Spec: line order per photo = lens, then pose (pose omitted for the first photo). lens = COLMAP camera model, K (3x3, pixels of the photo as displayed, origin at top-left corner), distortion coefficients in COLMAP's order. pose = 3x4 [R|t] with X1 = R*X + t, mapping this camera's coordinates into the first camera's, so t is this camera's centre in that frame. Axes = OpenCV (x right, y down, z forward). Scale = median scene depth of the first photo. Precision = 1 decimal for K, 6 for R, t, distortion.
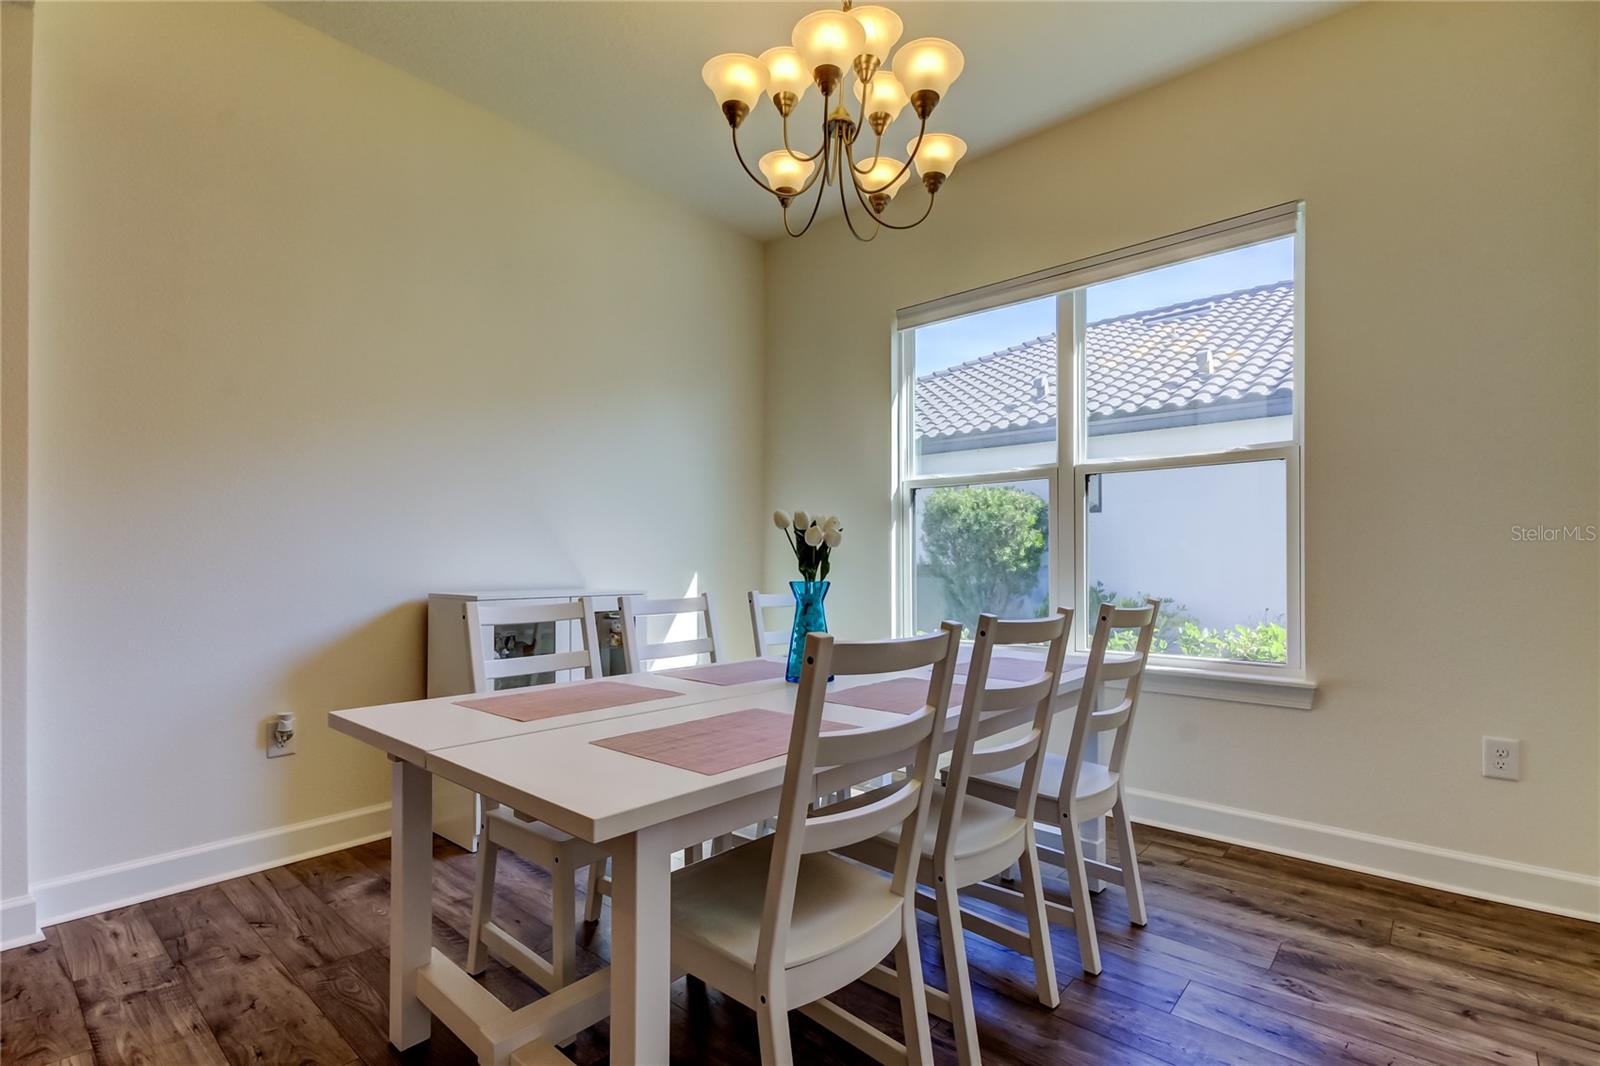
lens RADIAL K [[752.0, 0, 816.9], [0, 752.0, 560.4], [0, 0, 1]] dist [0.019155, -0.005963]
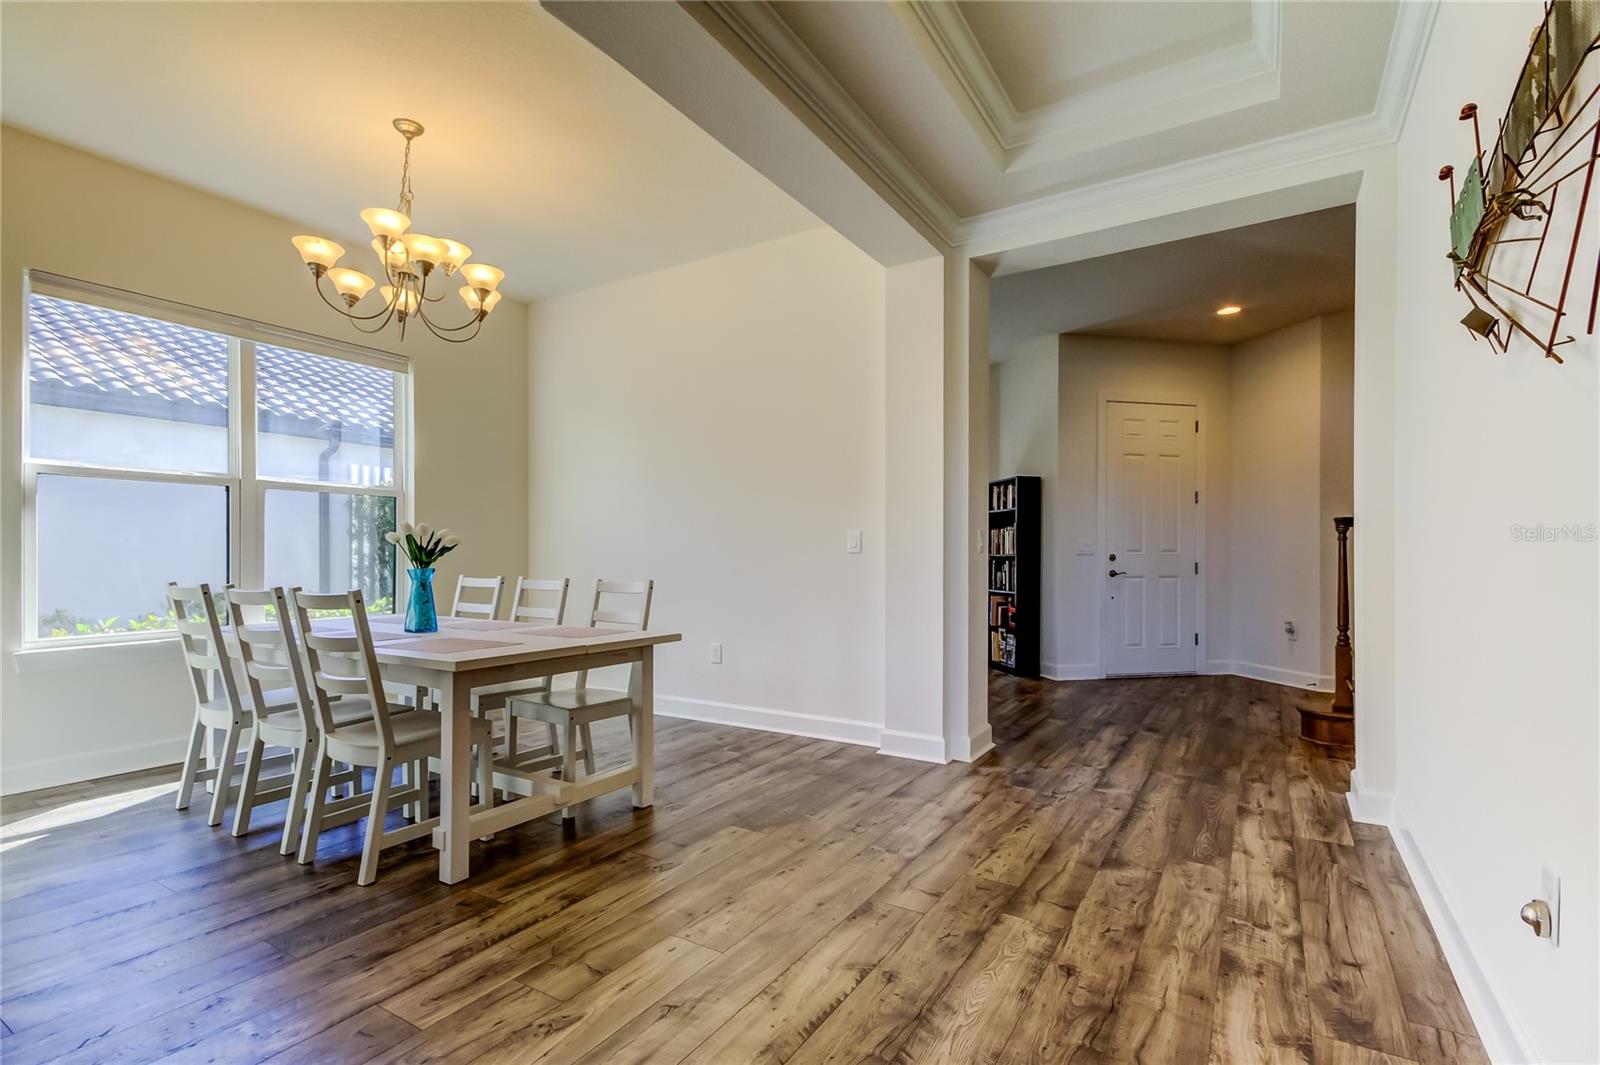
lens RADIAL K [[752.0, 0, 811.0], [0, 752.0, 542.2], [0, 0, 1]] dist [0.019155, -0.005963]
pose [[-0.175533, 0.015484, 0.984352, -1.235325], [-0.007128, 0.999830, -0.016998, -0.004533], [-0.984448, -0.010000, -0.175393, 0.335816]]
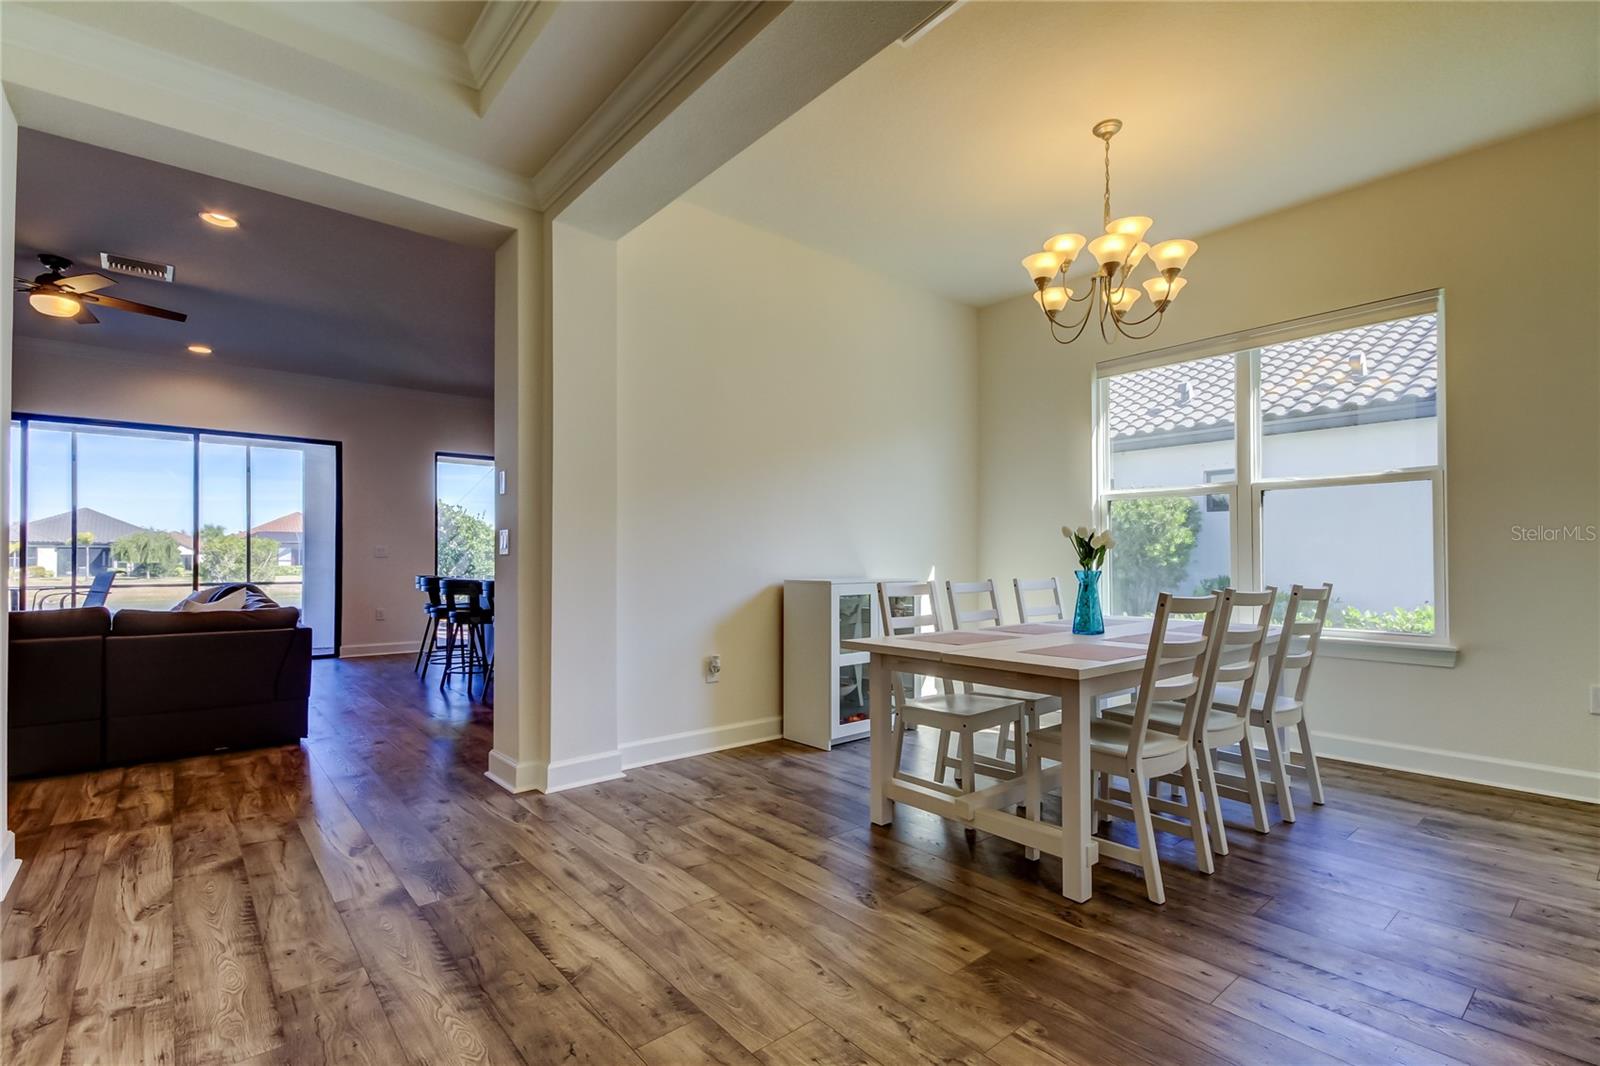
lens RADIAL K [[752.0, 0, 801.6], [0, 752.0, 548.0], [0, 0, 1]] dist [0.019155, -0.005963]
pose [[0.987619, -0.003588, -0.156829, -0.255589], [0.001975, 0.999944, -0.010434, -0.003238], [0.156858, 0.009995, 0.987571, -0.473935]]
